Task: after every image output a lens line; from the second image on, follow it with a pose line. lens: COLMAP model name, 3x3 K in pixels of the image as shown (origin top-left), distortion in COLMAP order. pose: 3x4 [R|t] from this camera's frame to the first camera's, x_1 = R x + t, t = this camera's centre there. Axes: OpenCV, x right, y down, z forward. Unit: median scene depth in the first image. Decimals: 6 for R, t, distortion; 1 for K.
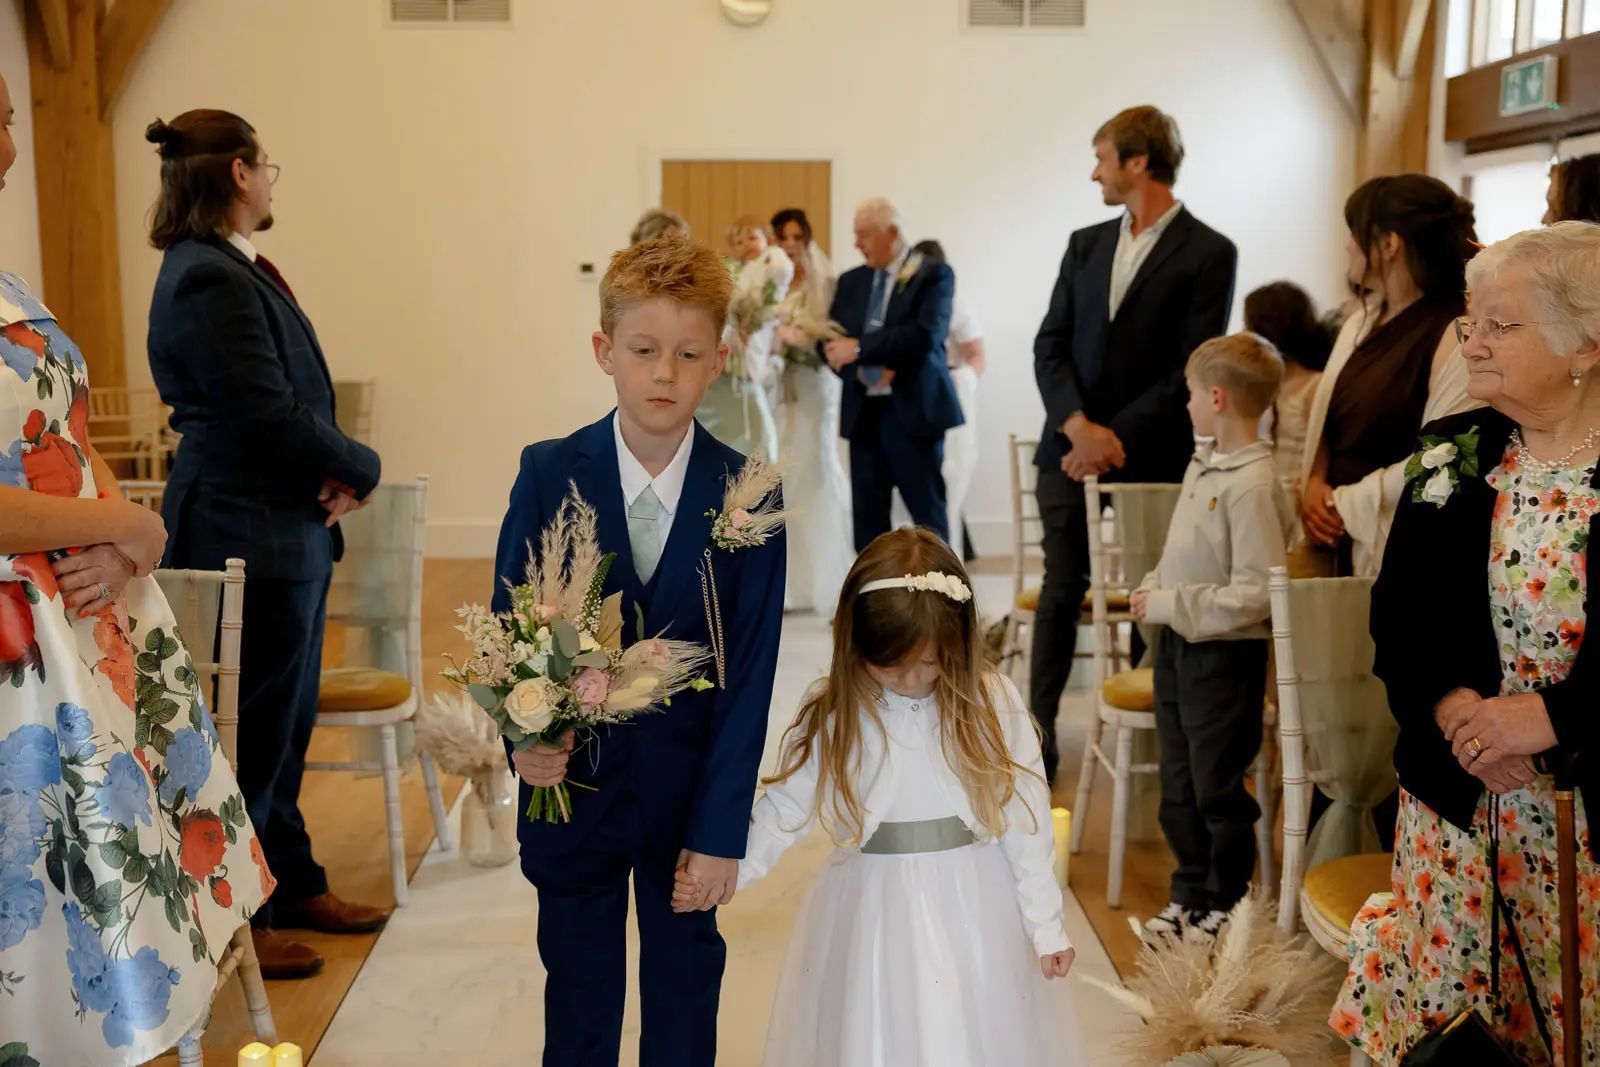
lens RADIAL K [[1660.1, 0, 793.5], [0, 1660.1, 576.2], [0, 0, 1]] dist [0.001792, 0.006198]
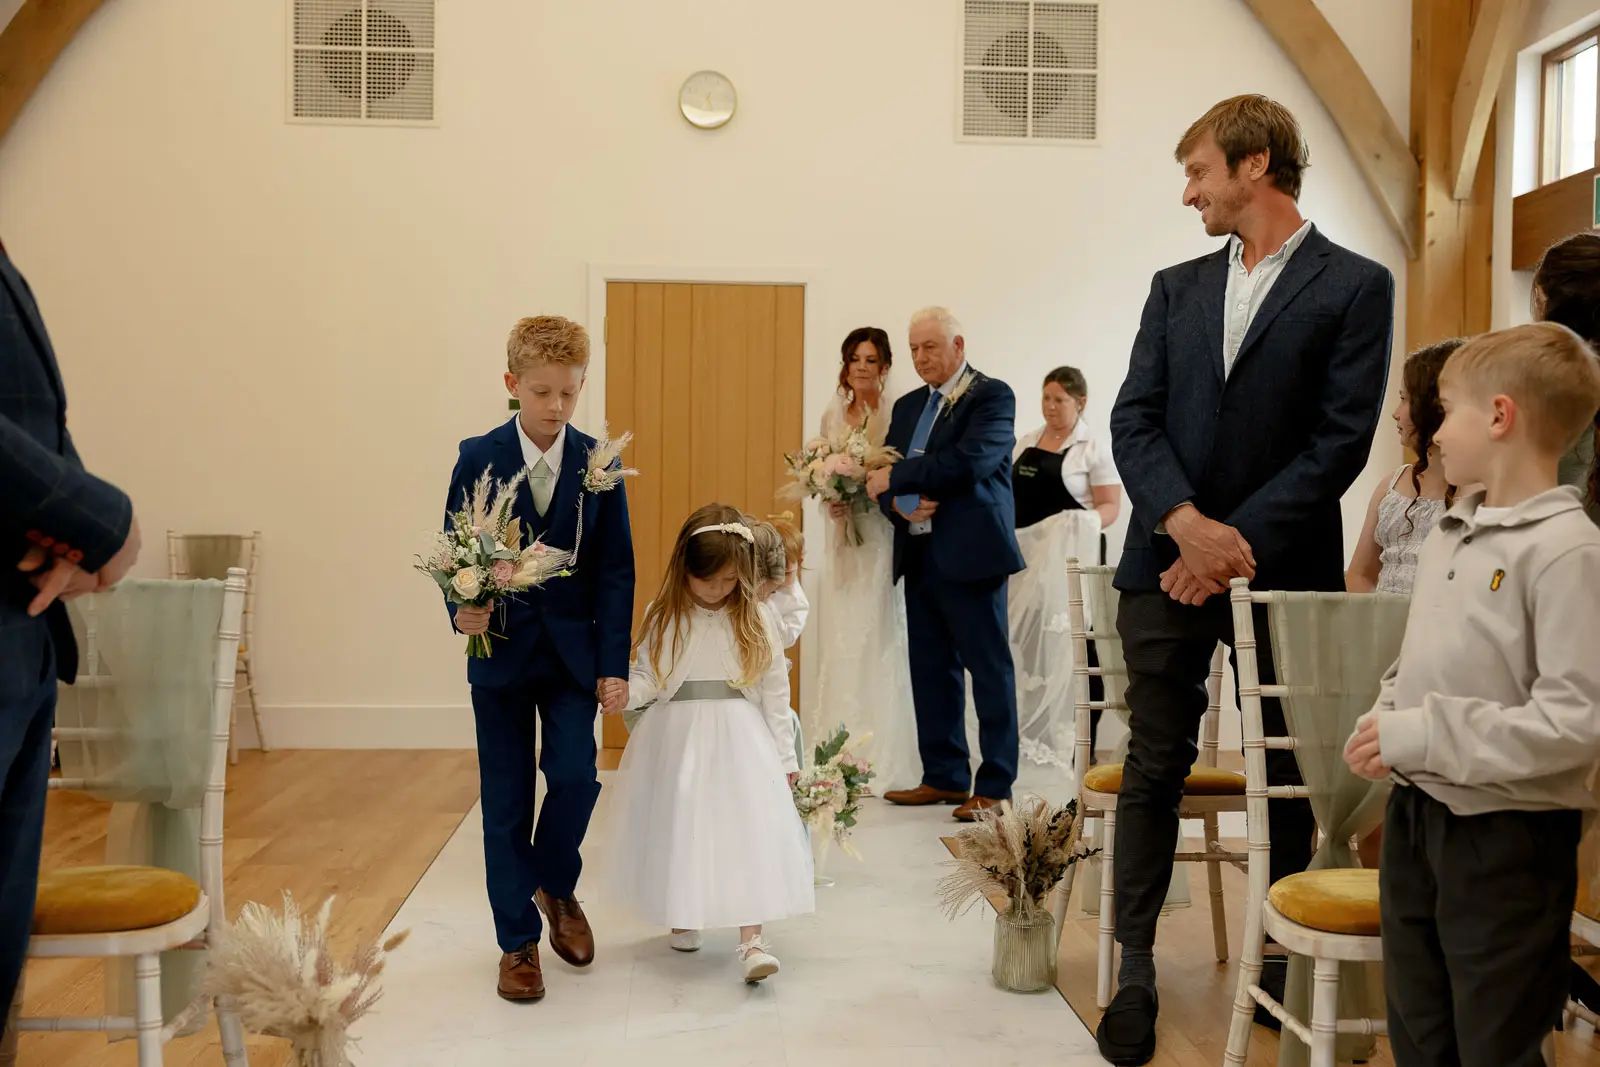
lens RADIAL K [[1660.1, 0, 793.5], [0, 1660.1, 576.2], [0, 0, 1]] dist [0.001792, 0.006198]
pose [[0.999340, 0.007902, 0.035460, -0.029593], [-0.003100, 0.991046, -0.133485, 0.031561], [-0.036197, 0.133287, 0.990416, 0.356872]]
